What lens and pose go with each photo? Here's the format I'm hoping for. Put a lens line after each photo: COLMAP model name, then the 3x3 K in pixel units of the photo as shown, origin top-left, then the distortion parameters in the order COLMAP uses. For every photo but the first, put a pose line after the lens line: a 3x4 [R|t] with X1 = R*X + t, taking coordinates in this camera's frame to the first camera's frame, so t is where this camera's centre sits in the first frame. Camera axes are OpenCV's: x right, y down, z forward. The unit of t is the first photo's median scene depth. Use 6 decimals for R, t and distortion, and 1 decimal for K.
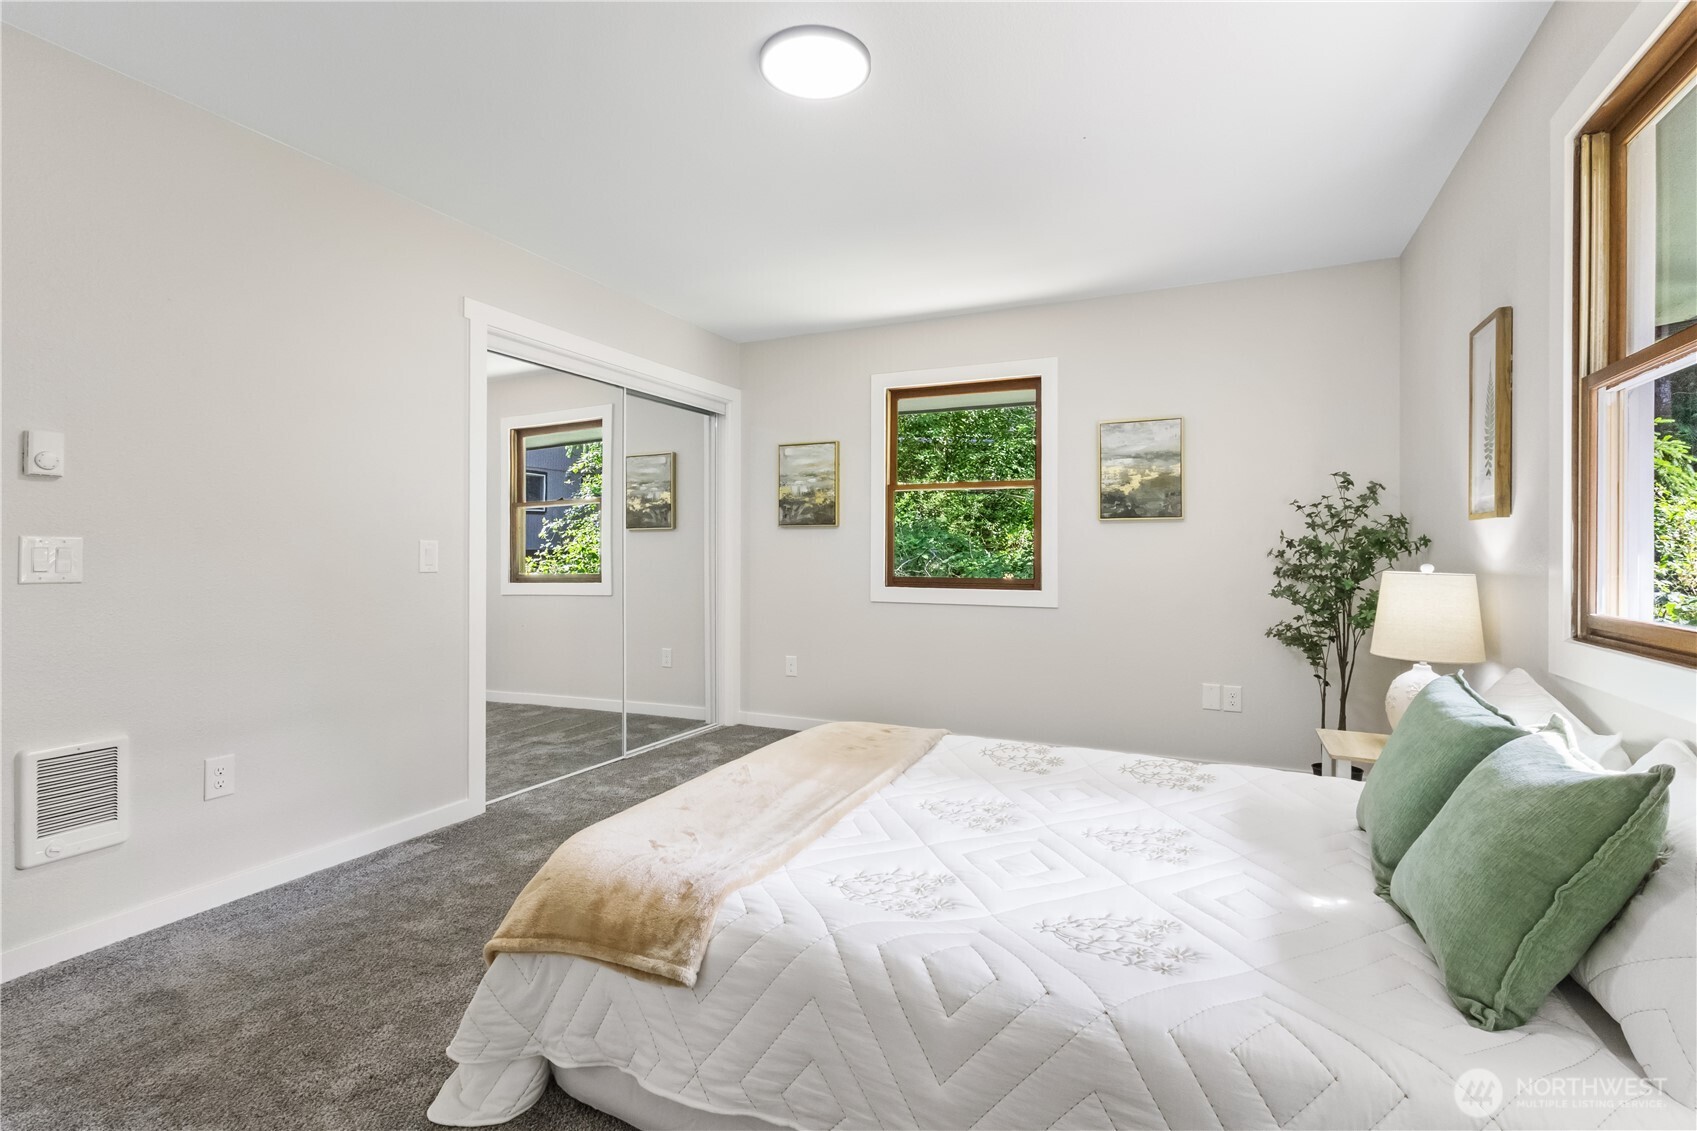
lens RADIAL K [[784.2, 0, 846.5], [0, 784.2, 544.0], [0, 0, 1]] dist [0.000835, 0.000100]
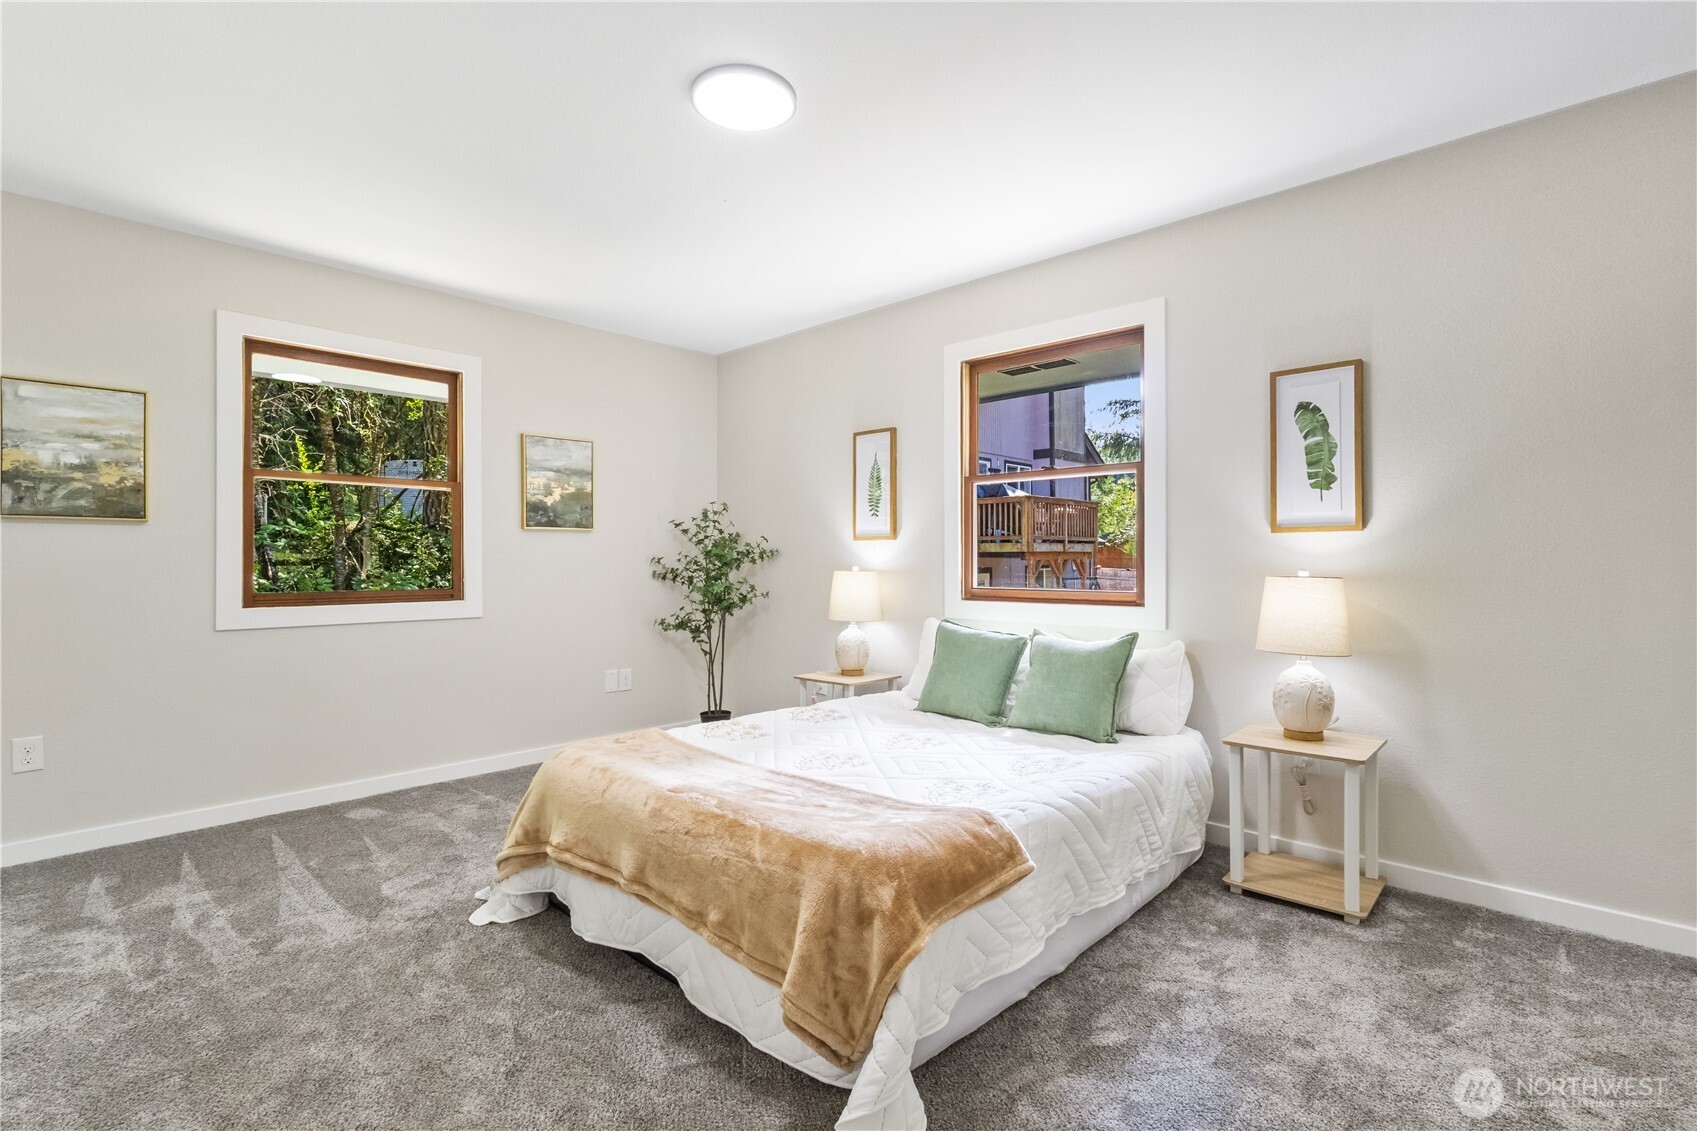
lens RADIAL K [[784.2, 0, 846.5], [0, 784.2, 544.0], [0, 0, 1]] dist [0.000835, 0.000100]
pose [[0.323007, 0.014894, 0.946279, -0.508219], [-0.008245, 0.999882, -0.012924, -0.000177], [-0.946361, -0.003628, 0.323092, 0.266884]]
